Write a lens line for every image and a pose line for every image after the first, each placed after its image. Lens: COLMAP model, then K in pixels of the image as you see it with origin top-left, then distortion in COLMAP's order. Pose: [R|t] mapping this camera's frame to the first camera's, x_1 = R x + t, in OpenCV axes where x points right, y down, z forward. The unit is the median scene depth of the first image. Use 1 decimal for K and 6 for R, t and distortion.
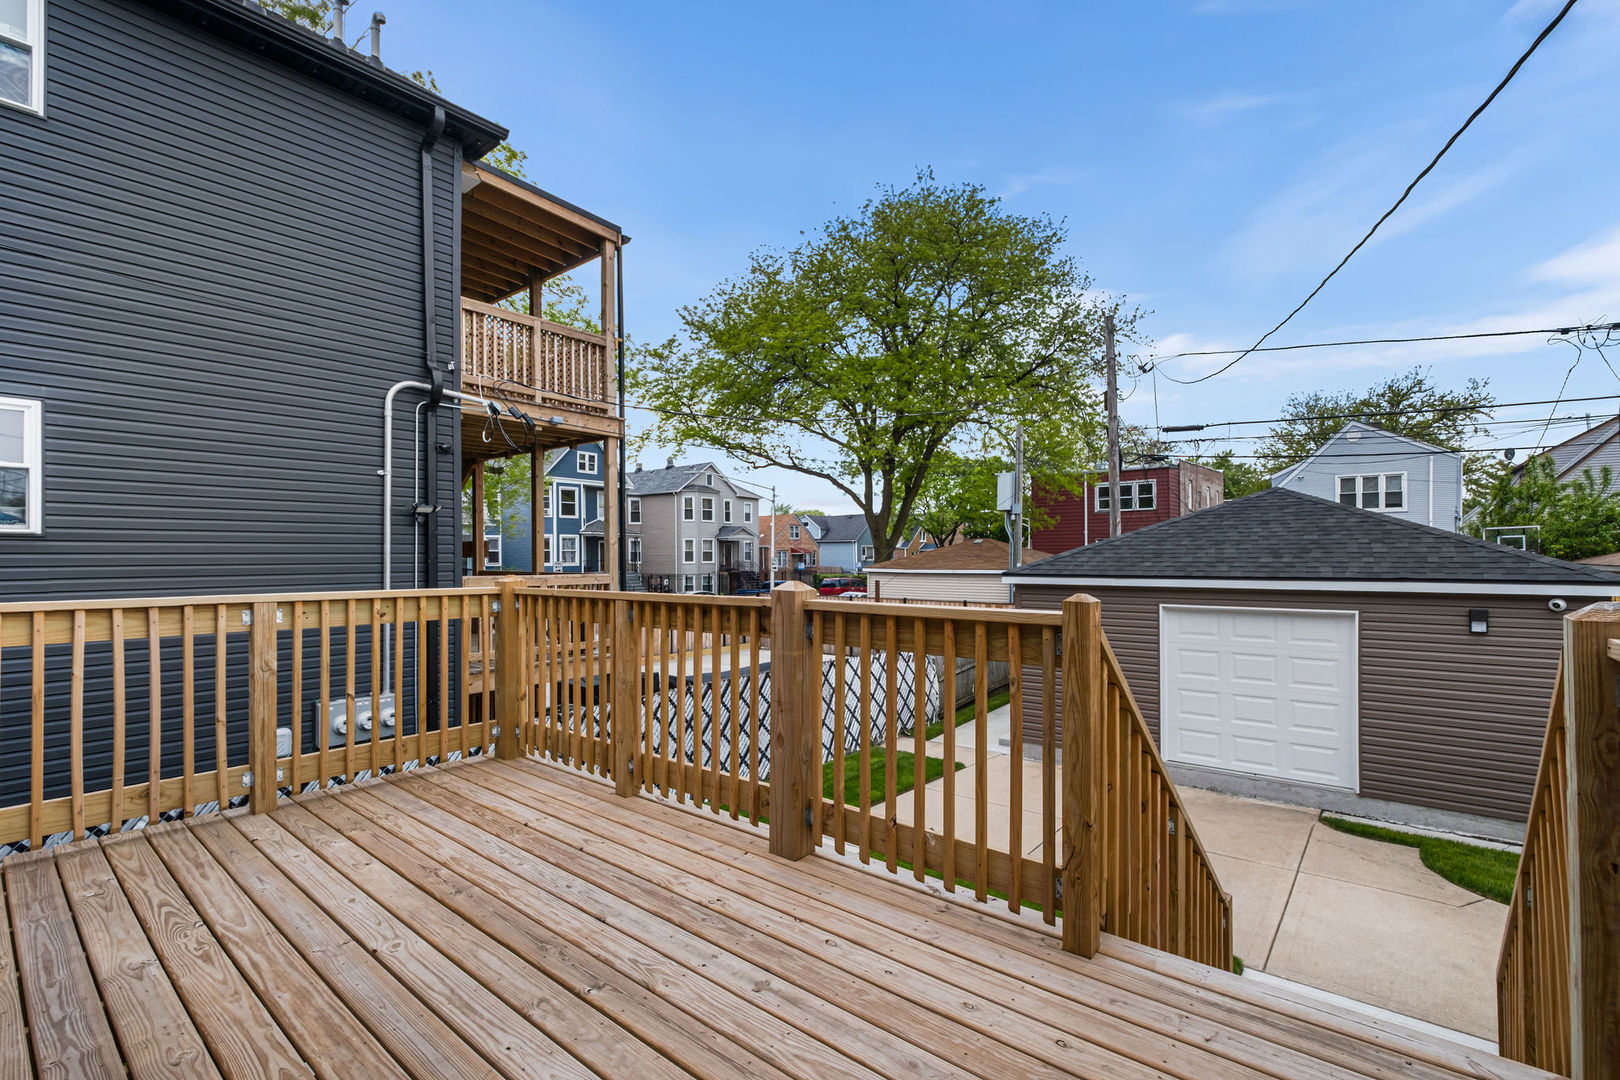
lens RADIAL K [[718.6, 0, 794.9], [0, 718.6, 547.8], [0, 0, 1]] dist [-0.003264, -0.001160]
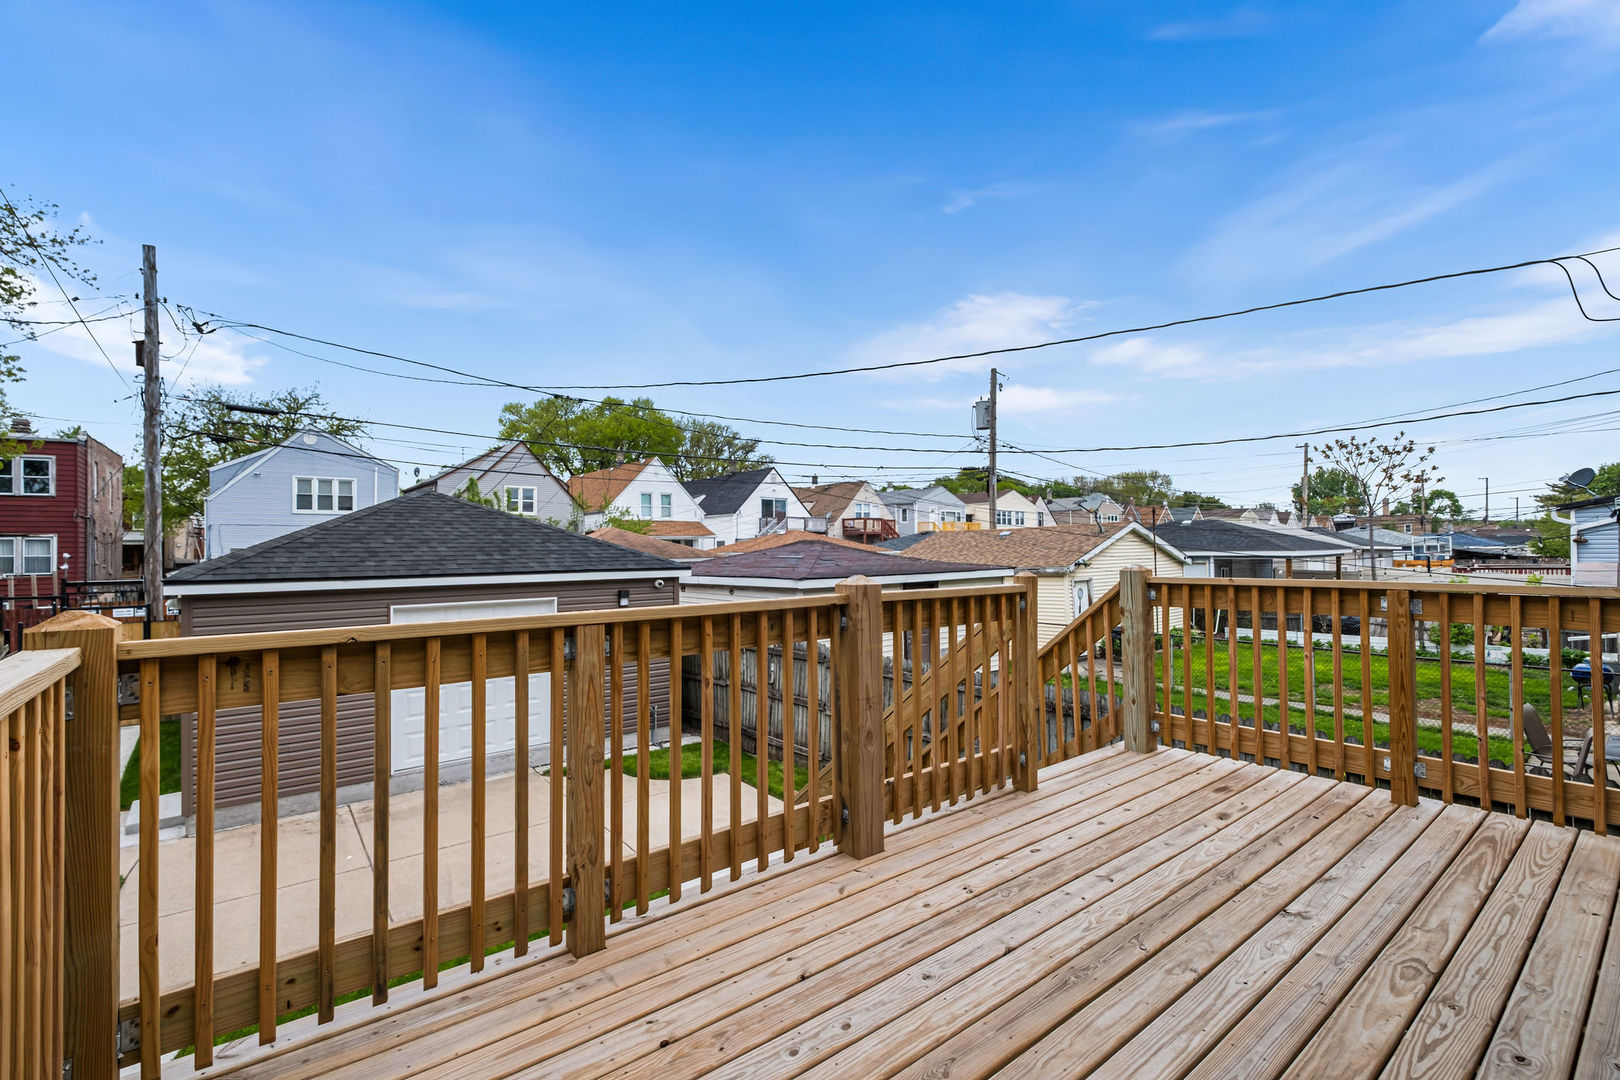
lens RADIAL K [[736.9, 0, 814.3], [0, 736.9, 507.8], [0, 0, 1]] dist [0.001495, -0.000188]
pose [[0.190110, 0.054107, 0.980271, -0.850329], [0.000414, 0.998476, -0.055192, 0.010528], [-0.981763, 0.010898, 0.189798, 0.719277]]
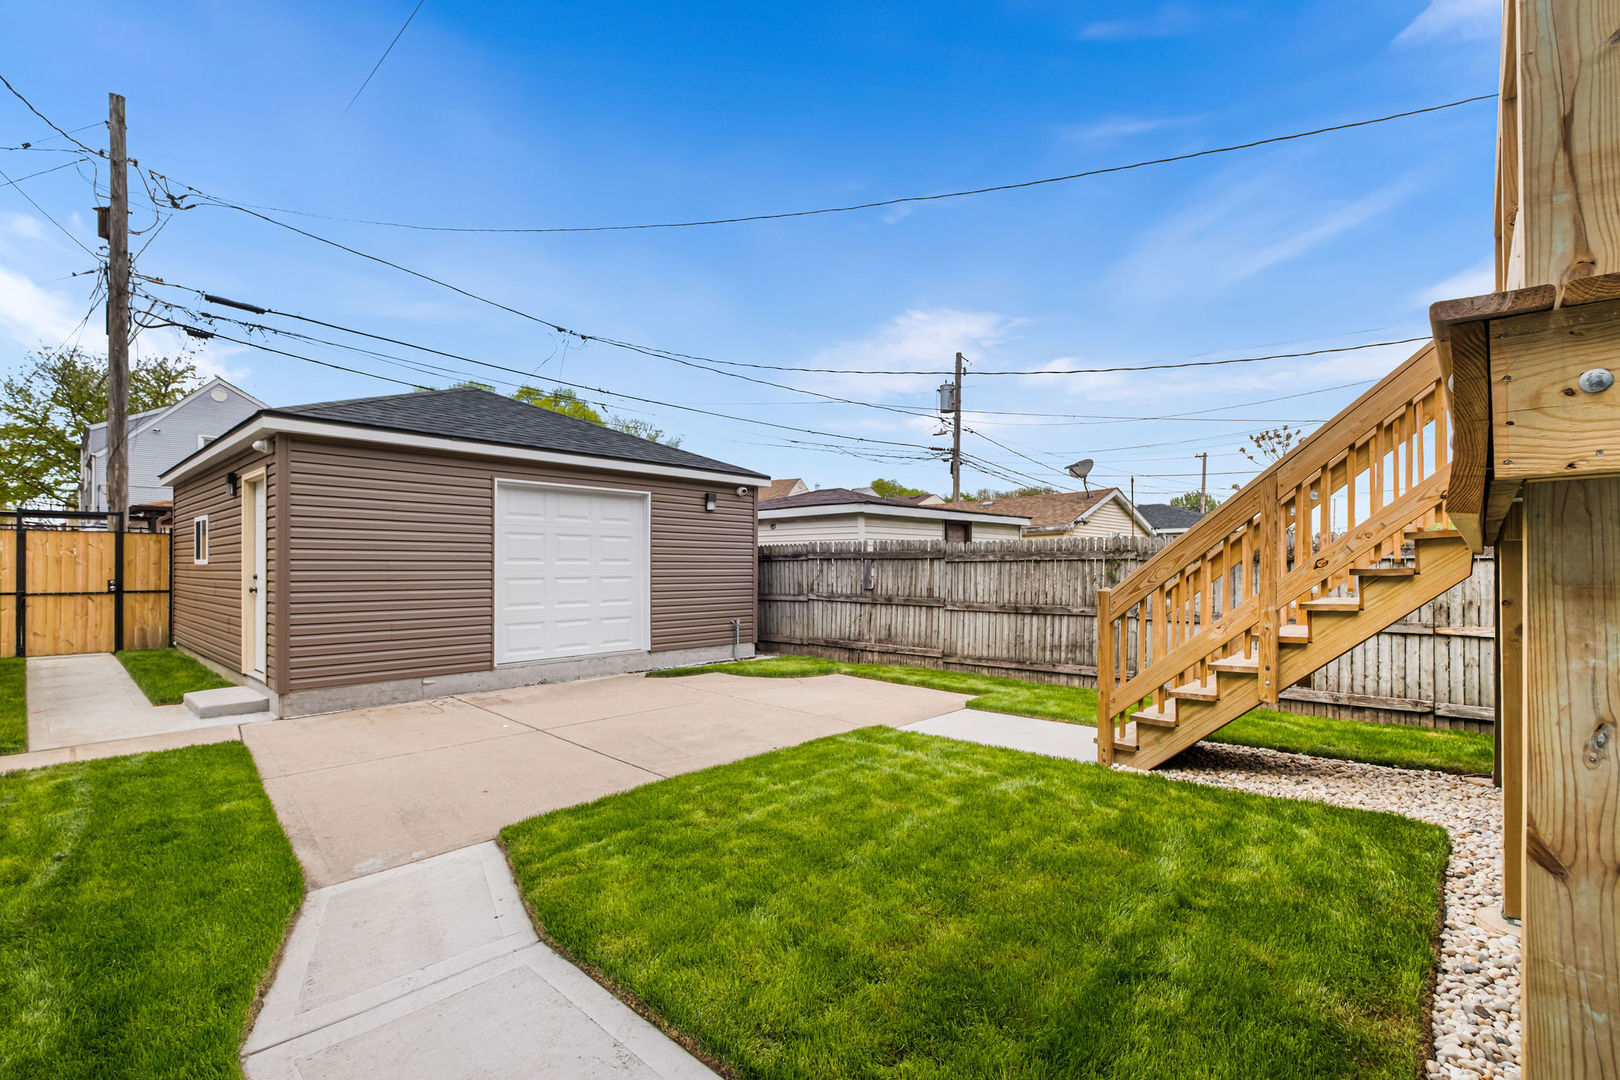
lens RADIAL K [[733.0, 0, 810.0], [0, 733.0, 540.0], [0, 0, 1]] dist [-0.003510, -0.000534]
pose [[0.048621, 0.041932, 0.997937, -0.805317], [-0.007006, 0.999108, -0.041640, 0.470584], [-0.998793, -0.004967, 0.048871, 1.536974]]
